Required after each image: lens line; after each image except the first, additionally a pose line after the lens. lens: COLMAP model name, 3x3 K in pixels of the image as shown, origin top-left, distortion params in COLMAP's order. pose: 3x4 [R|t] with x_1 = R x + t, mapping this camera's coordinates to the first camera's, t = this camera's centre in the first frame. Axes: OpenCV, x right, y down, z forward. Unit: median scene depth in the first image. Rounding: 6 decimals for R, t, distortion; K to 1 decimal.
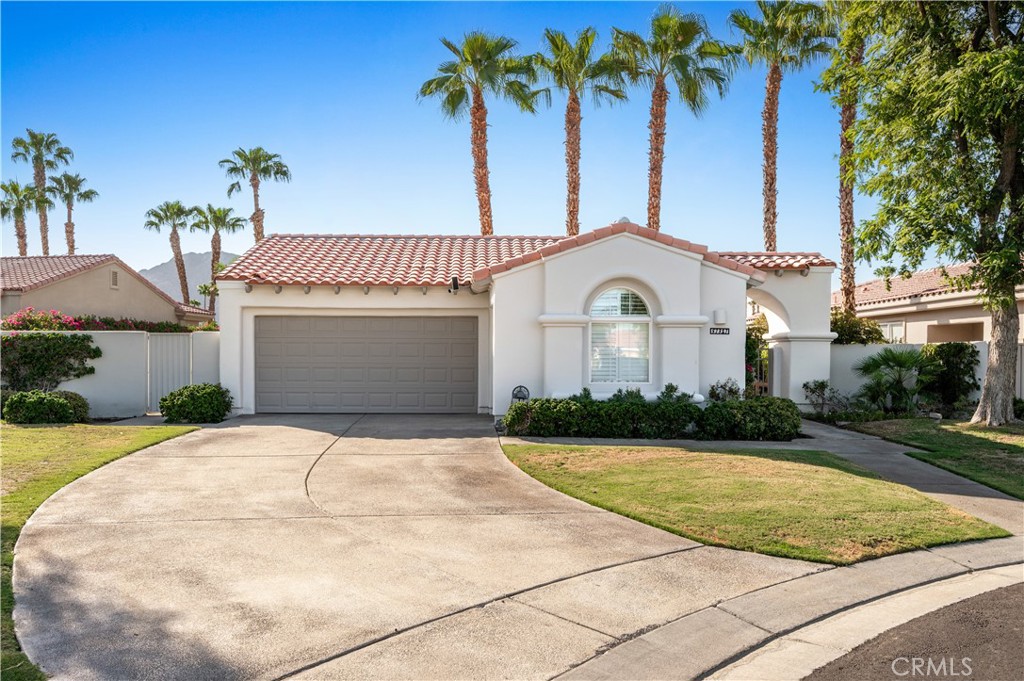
lens RADIAL K [[759.8, 0, 516.9], [0, 759.8, 350.4], [0, 0, 1]] dist [0.006338, 0.003358]
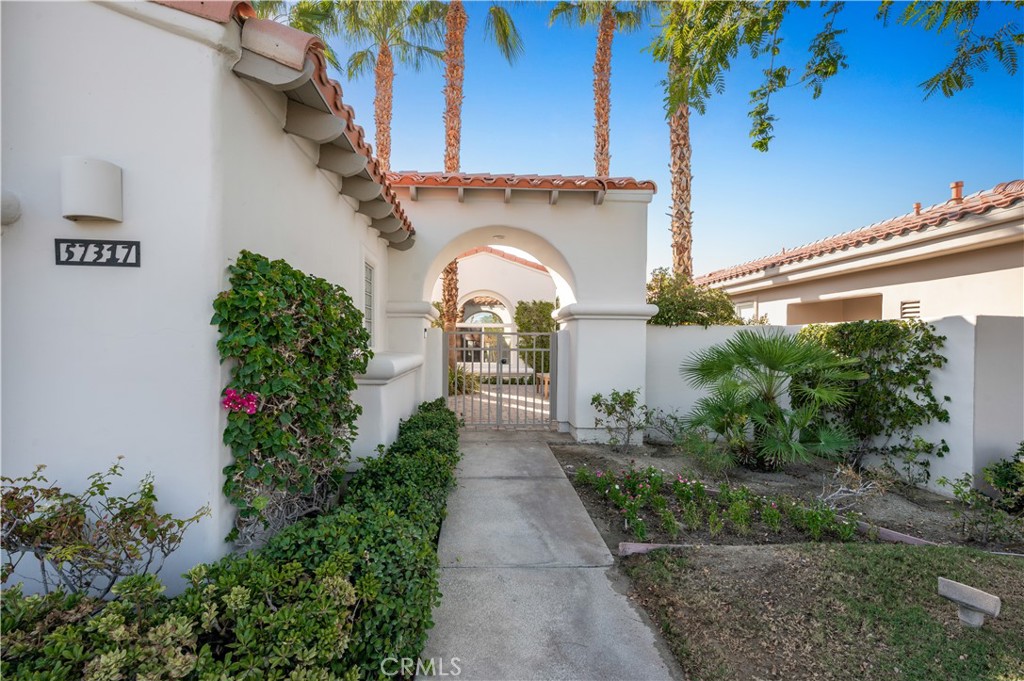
lens RADIAL K [[488.0, 0, 504.0], [0, 488.0, 334.8], [0, 0, 1]] dist [0.002604, 0.000780]
pose [[0.999653, 0.001547, 0.026297, 0.280877], [-0.001427, 0.999988, -0.004601, 0.000943], [-0.026304, 0.004562, 0.999644, 0.602700]]
